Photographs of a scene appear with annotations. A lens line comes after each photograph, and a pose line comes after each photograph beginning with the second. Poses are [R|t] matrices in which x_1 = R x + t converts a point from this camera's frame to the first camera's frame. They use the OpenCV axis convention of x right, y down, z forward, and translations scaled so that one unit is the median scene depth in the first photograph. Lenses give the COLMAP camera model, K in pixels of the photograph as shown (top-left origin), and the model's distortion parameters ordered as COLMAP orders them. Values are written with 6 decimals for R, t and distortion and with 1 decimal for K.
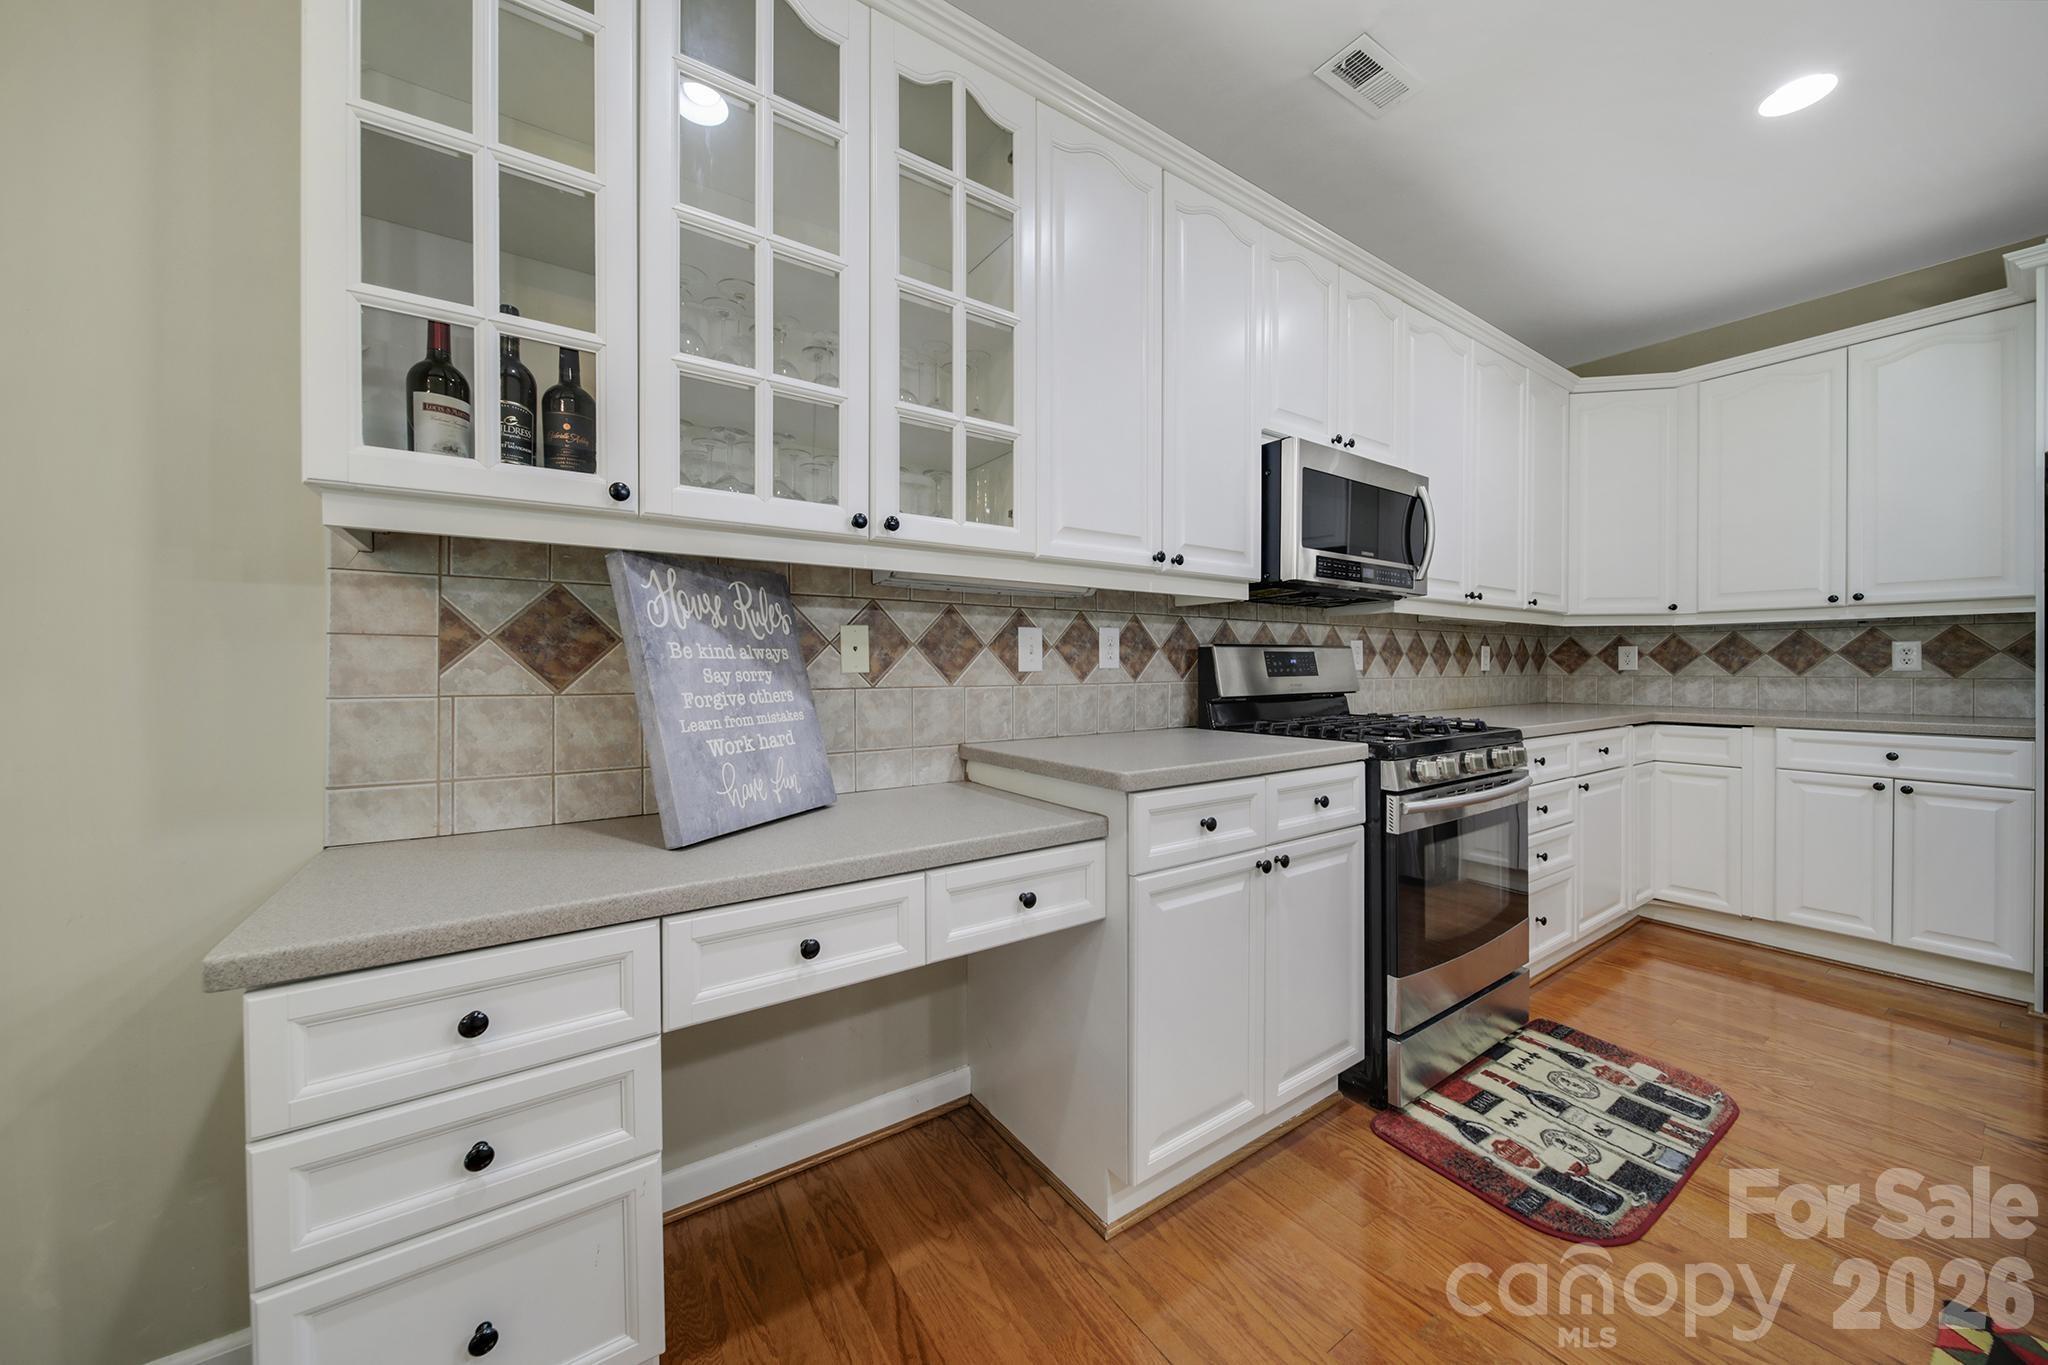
lens RADIAL K [[722.0, 0, 1013.0], [0, 722.0, 664.8], [0, 0, 1]] dist [-0.001622, -0.000086]
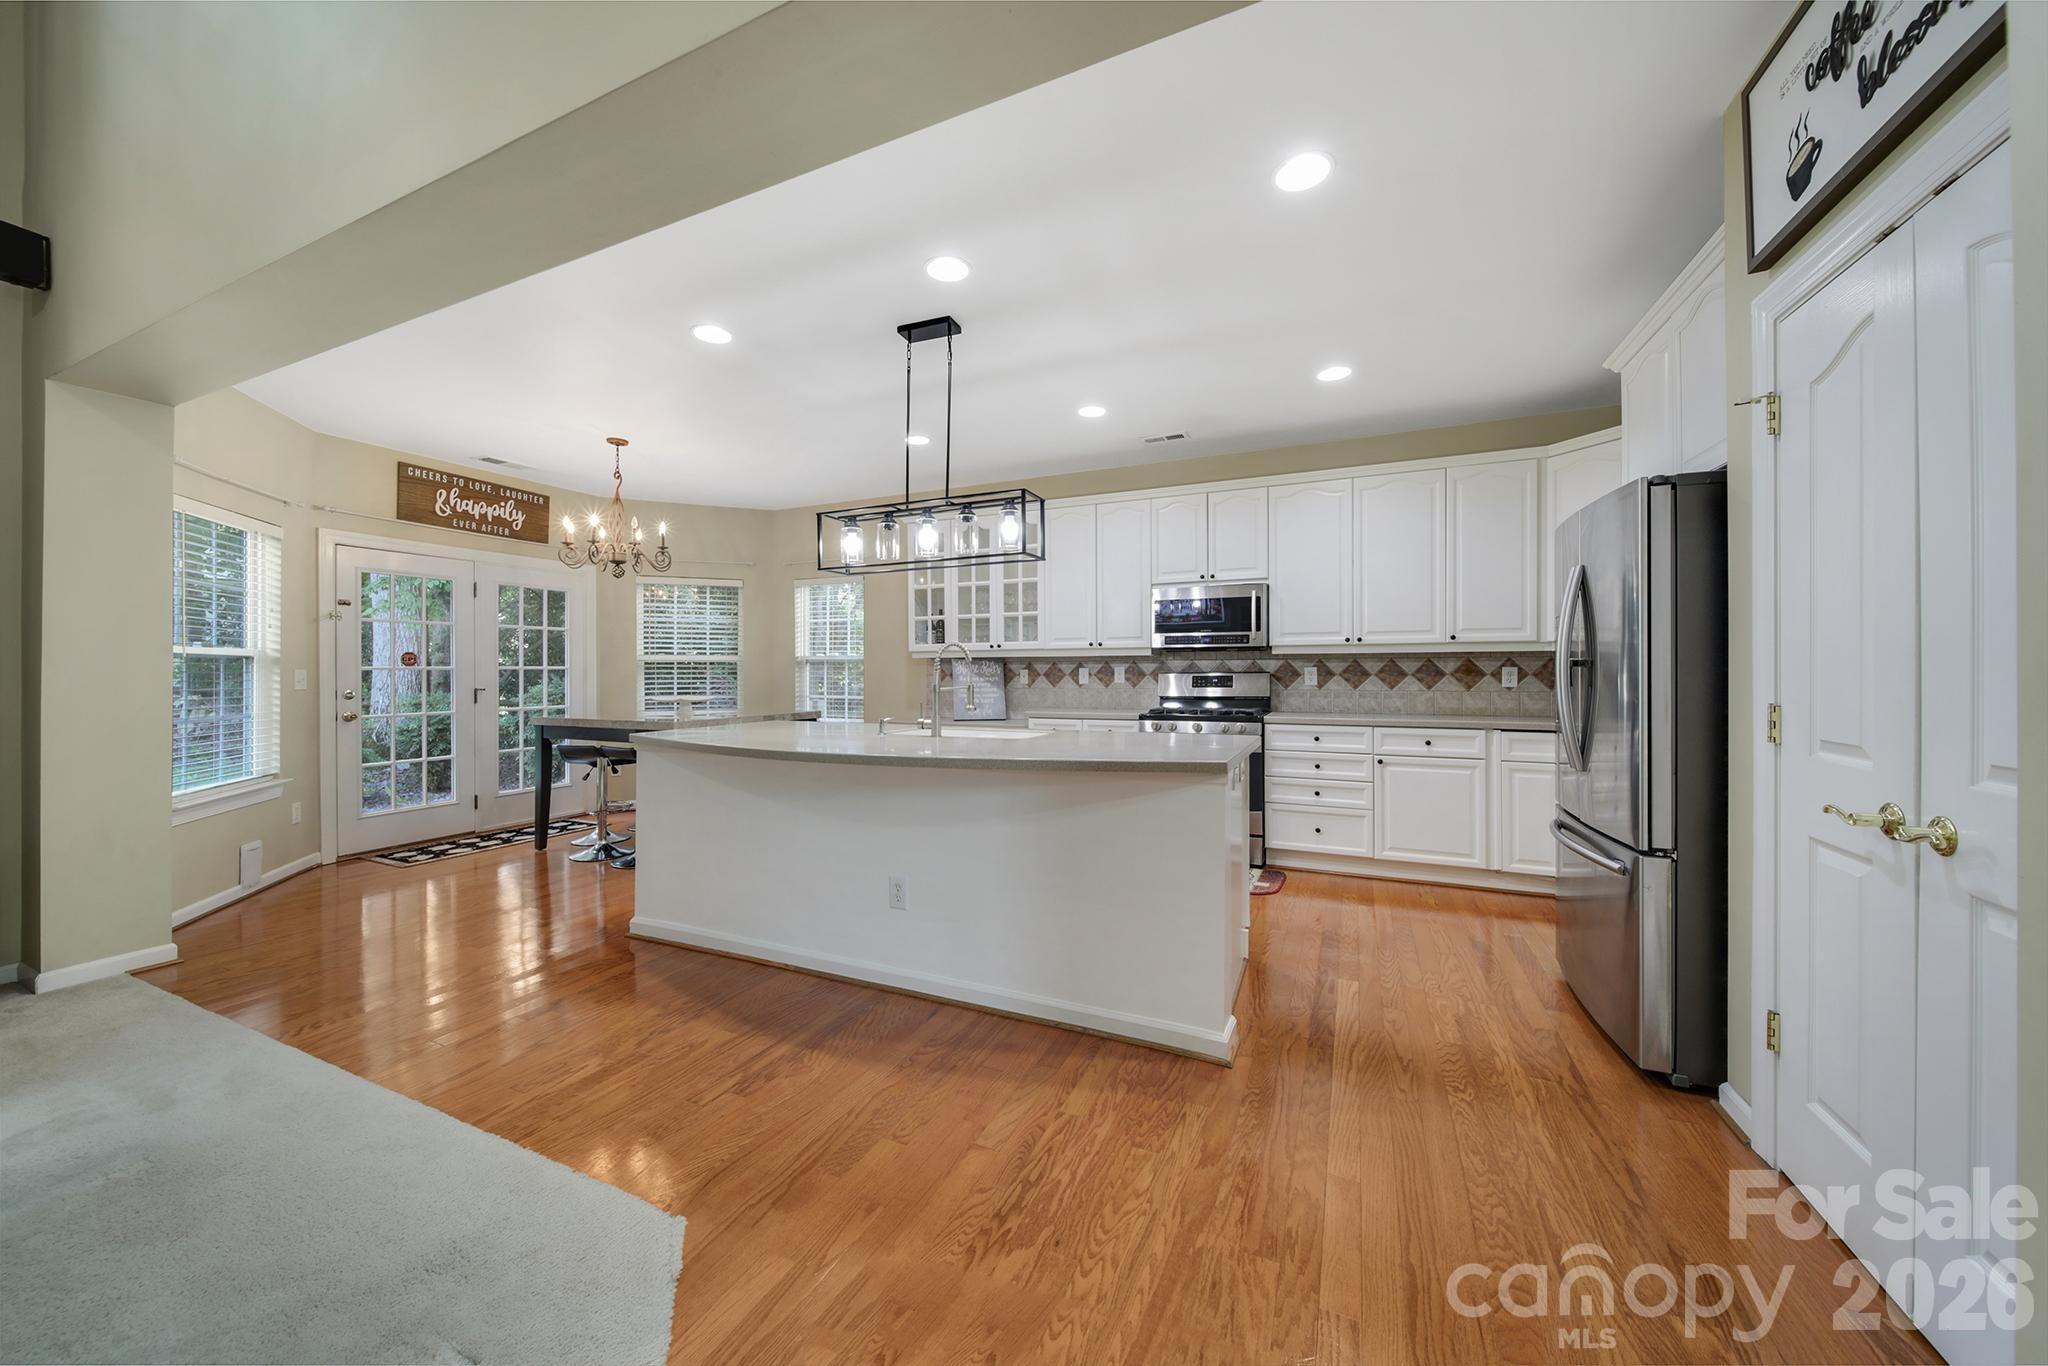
lens RADIAL K [[722.0, 0, 1023.9], [0, 722.0, 670.8], [0, 0, 1]] dist [-0.001622, -0.000086]
pose [[0.527752, -0.012867, -0.849301, 2.940835], [-0.000454, 0.999881, -0.015431, 0.002316], [0.849399, 0.008529, 0.527683, -0.871322]]
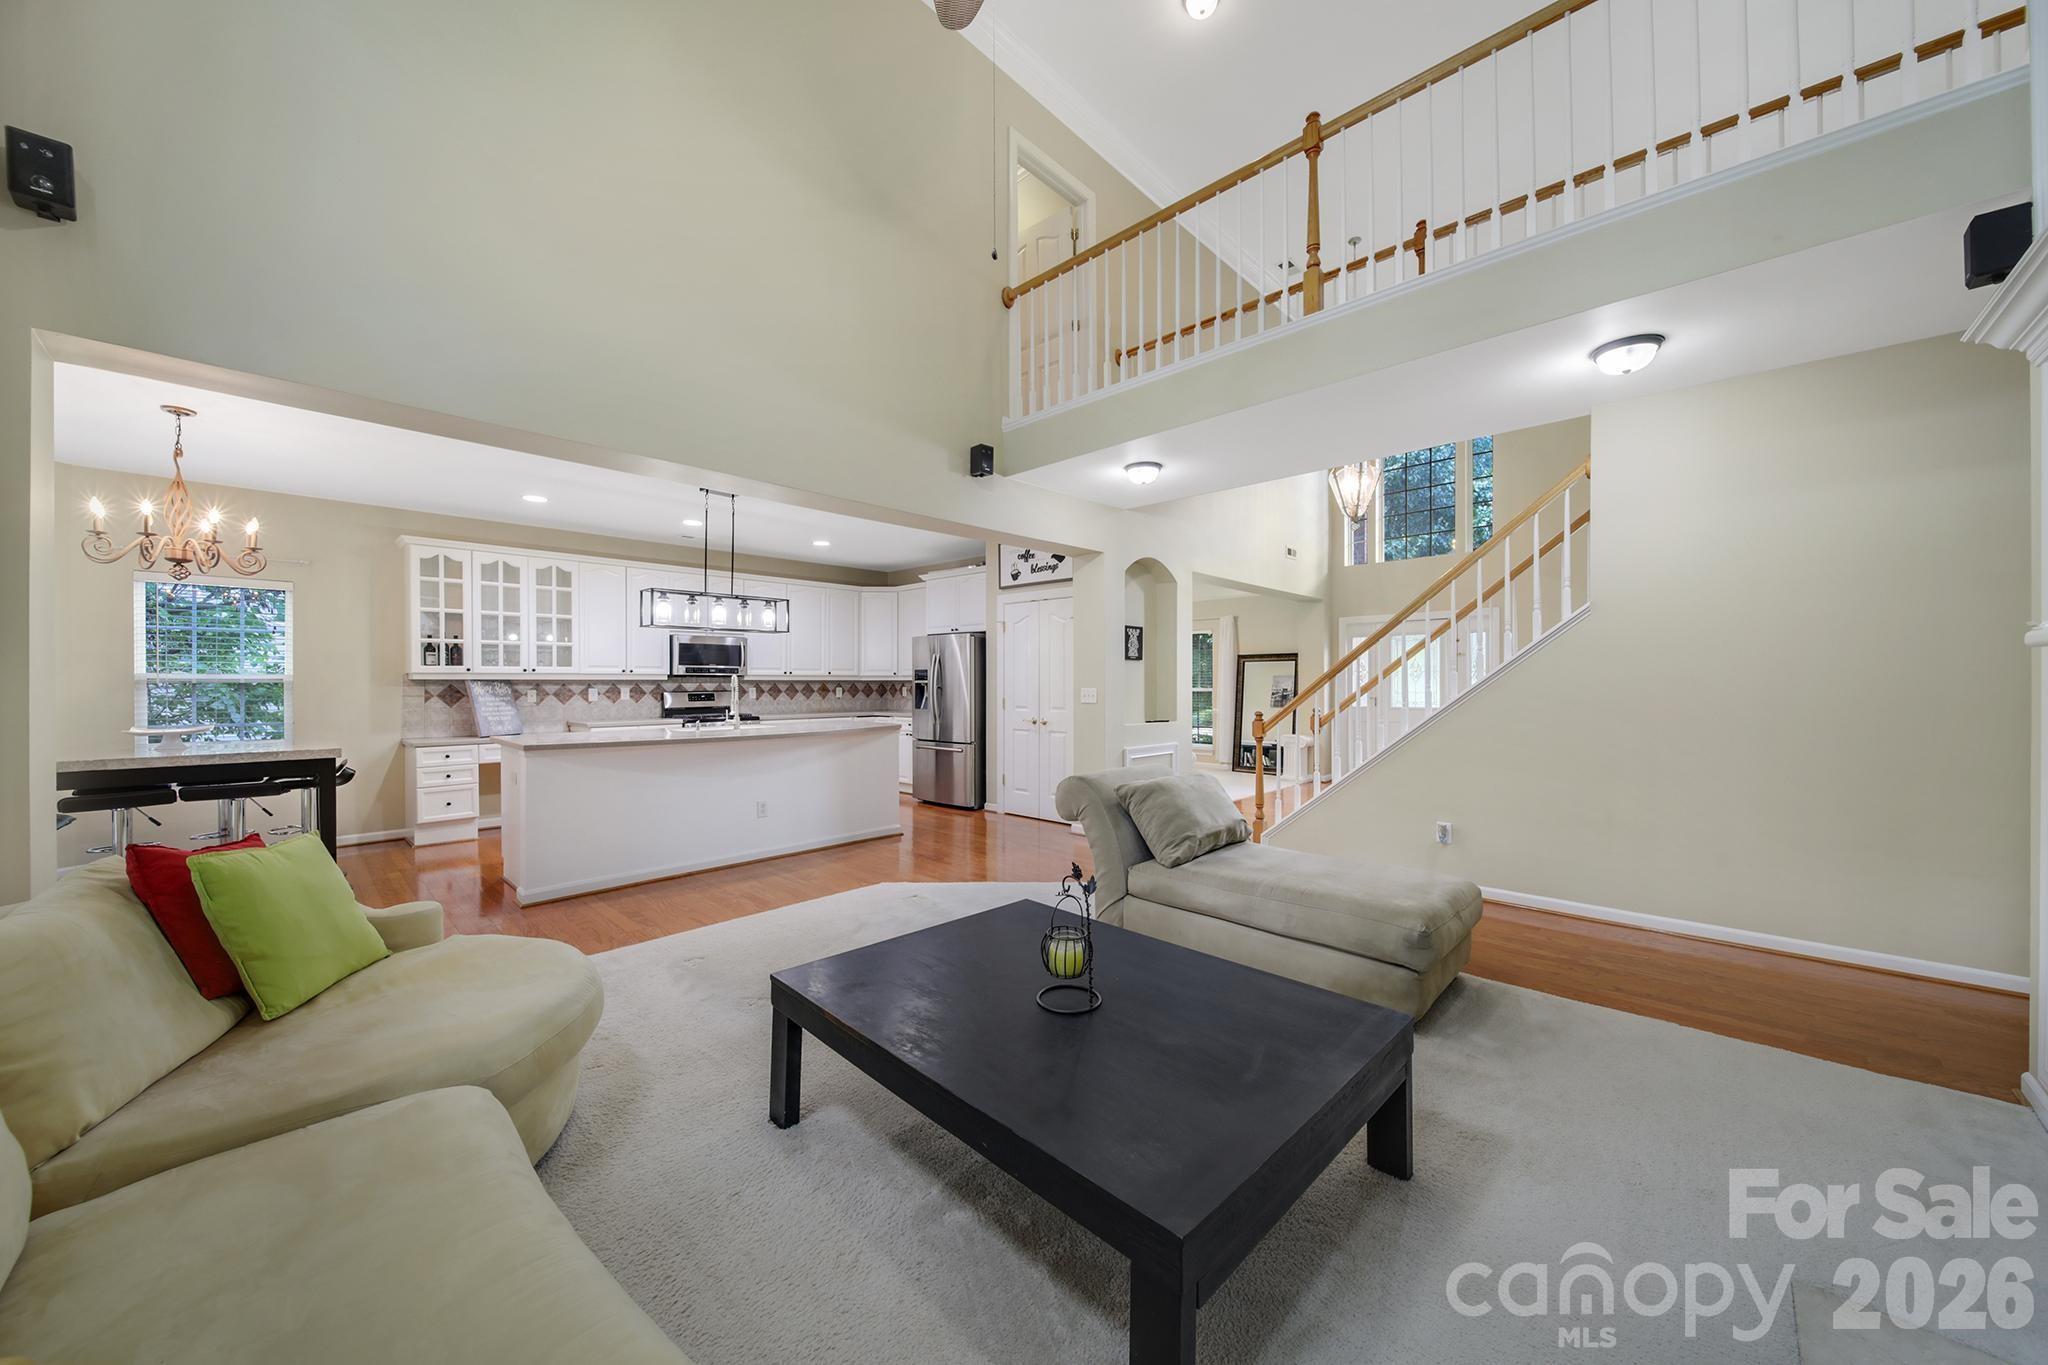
lens RADIAL K [[722.0, 0, 1036.9], [0, 722.0, 683.3], [0, 0, 1]] dist [-0.001622, -0.000086]
pose [[0.971327, -0.013734, 0.237351, 1.686774], [0.016197, 0.999833, -0.008429, -0.016466], [-0.237195, 0.012032, 0.971387, -3.848099]]
